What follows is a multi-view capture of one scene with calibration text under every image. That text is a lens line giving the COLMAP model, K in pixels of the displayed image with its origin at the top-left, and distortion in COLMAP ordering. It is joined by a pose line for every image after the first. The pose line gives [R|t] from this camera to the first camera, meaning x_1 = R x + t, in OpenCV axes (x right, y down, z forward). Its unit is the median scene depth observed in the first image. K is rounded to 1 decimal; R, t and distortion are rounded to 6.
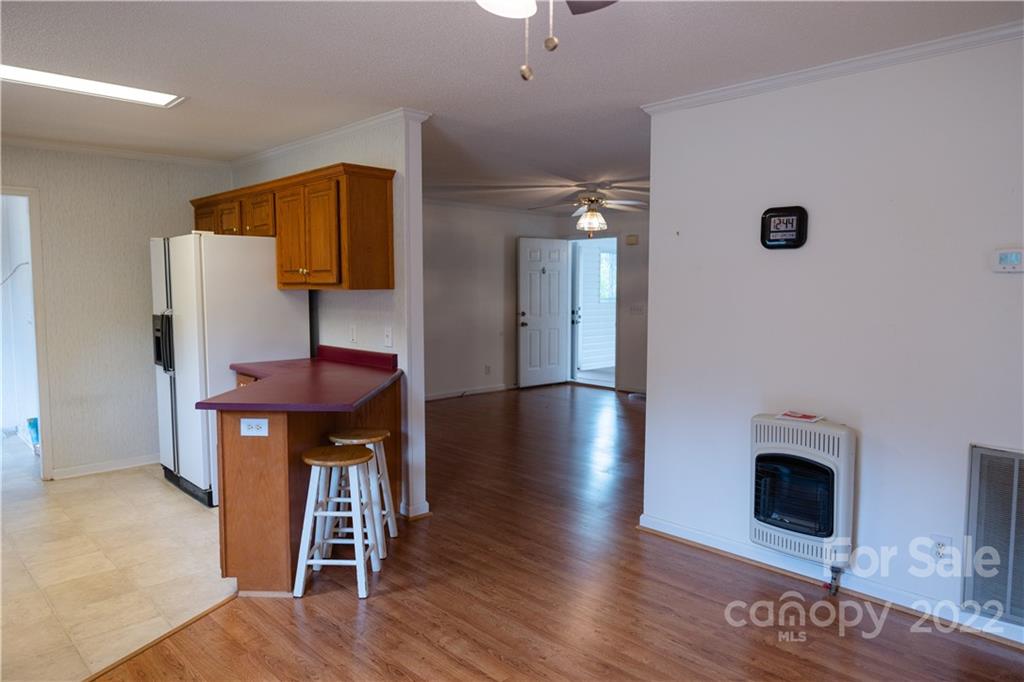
lens RADIAL K [[681.8, 0, 519.9], [0, 681.8, 342.3], [0, 0, 1]] dist [-0.010739, 0.008988]
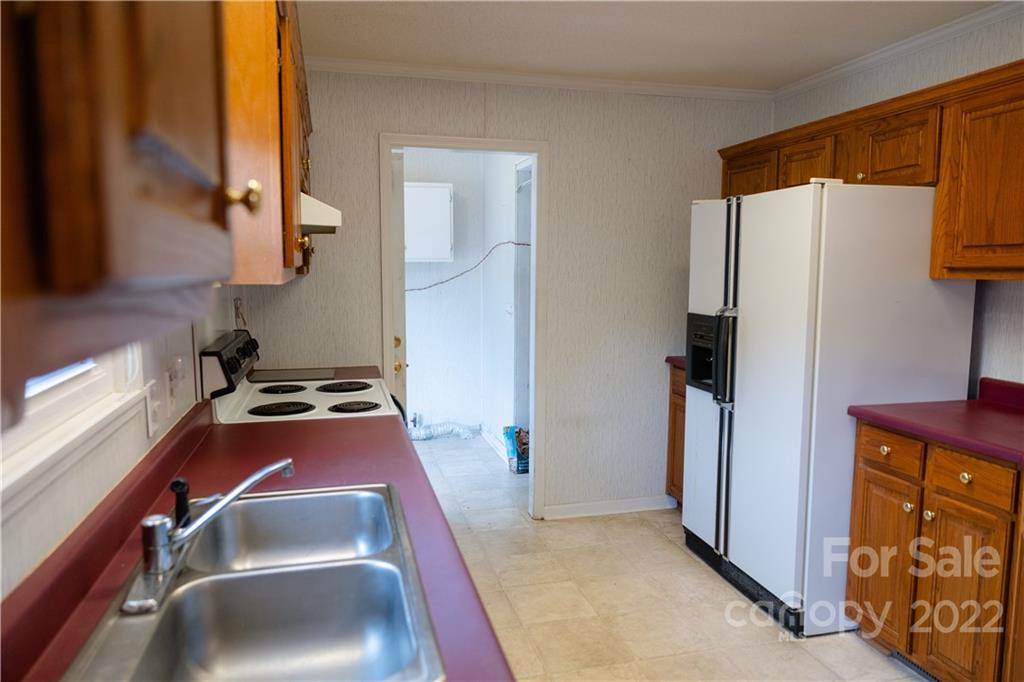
lens RADIAL K [[681.8, 0, 510.8], [0, 681.8, 341.7], [0, 0, 1]] dist [-0.010739, 0.008988]
pose [[0.866867, 0.055417, -0.495449, -0.273480], [-0.042914, 0.998409, 0.036589, -0.022642], [0.496689, -0.010456, 0.867866, 0.242608]]
